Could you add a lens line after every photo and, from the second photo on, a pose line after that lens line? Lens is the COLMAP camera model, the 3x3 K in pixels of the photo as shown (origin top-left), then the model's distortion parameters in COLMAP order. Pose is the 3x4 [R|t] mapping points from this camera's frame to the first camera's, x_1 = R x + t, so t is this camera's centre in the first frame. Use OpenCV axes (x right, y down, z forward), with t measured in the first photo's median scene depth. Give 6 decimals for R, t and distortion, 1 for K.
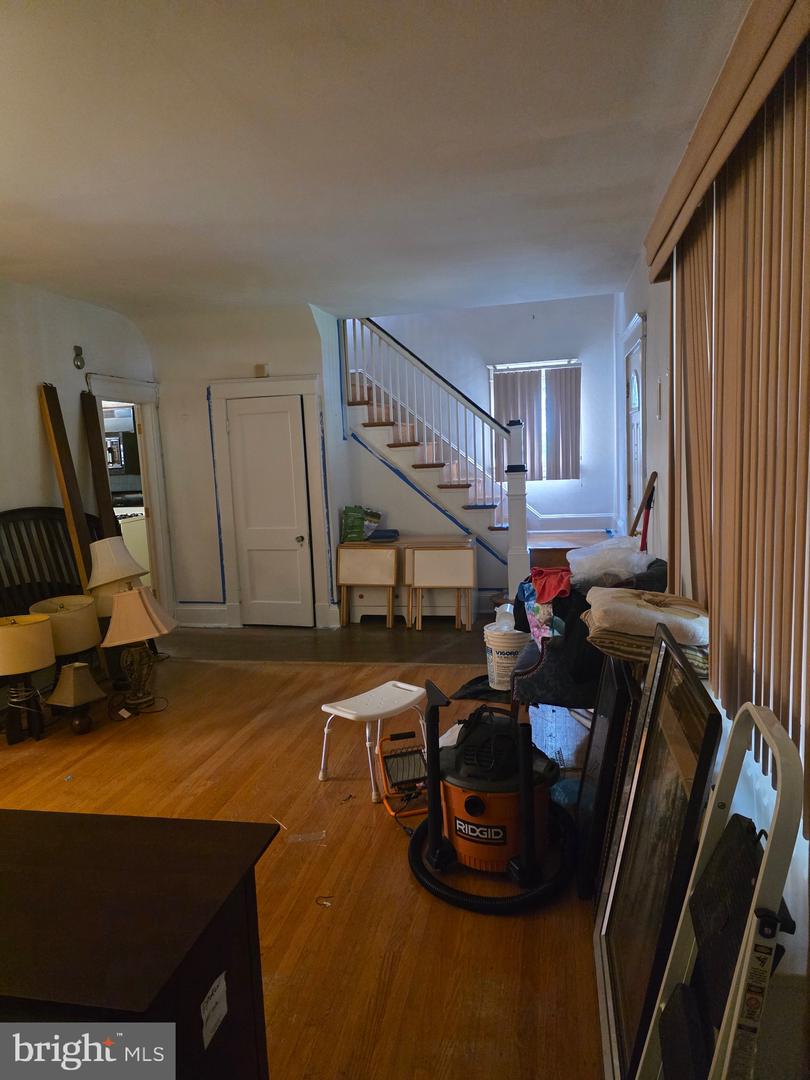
lens RADIAL K [[727.3, 0, 402.1], [0, 727.3, 540.7], [0, 0, 1]] dist [0.062152, -0.060871]
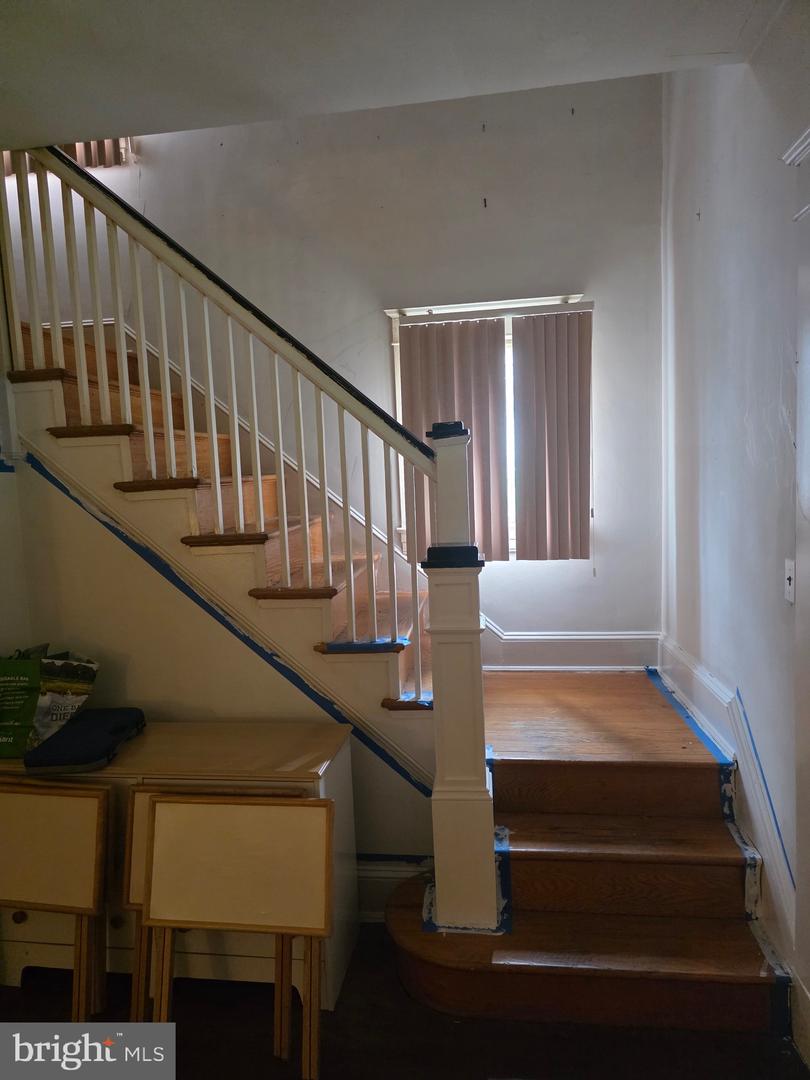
lens RADIAL K [[727.3, 0, 398.8], [0, 727.3, 542.6], [0, 0, 1]] dist [0.062152, -0.060871]
pose [[0.996286, -0.005343, 0.085944, 0.094911], [0.008005, 0.999498, -0.030661, -0.090139], [-0.085737, 0.031235, 0.995828, 0.616489]]
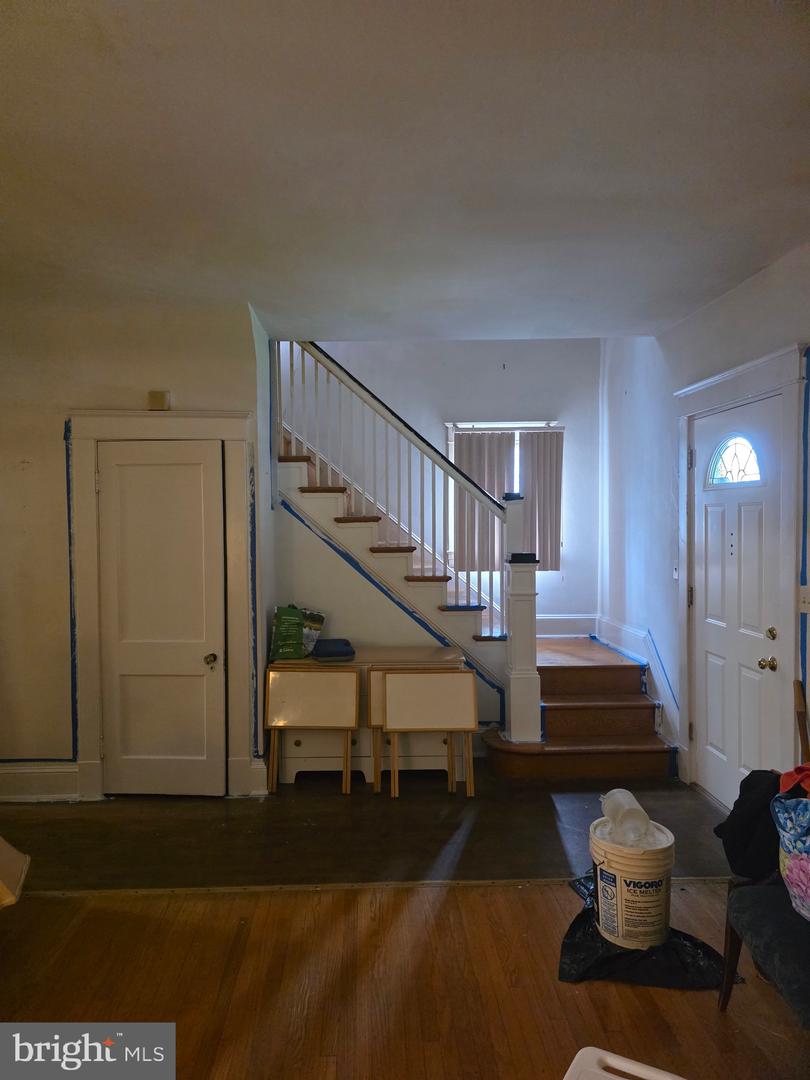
lens RADIAL K [[727.3, 0, 390.5], [0, 727.3, 543.1], [0, 0, 1]] dist [0.062152, -0.060871]
pose [[0.969392, 0.029144, 0.243782, -0.141431], [-0.005690, 0.995330, -0.096362, -0.041021], [-0.245452, 0.092025, 0.965031, 0.310907]]
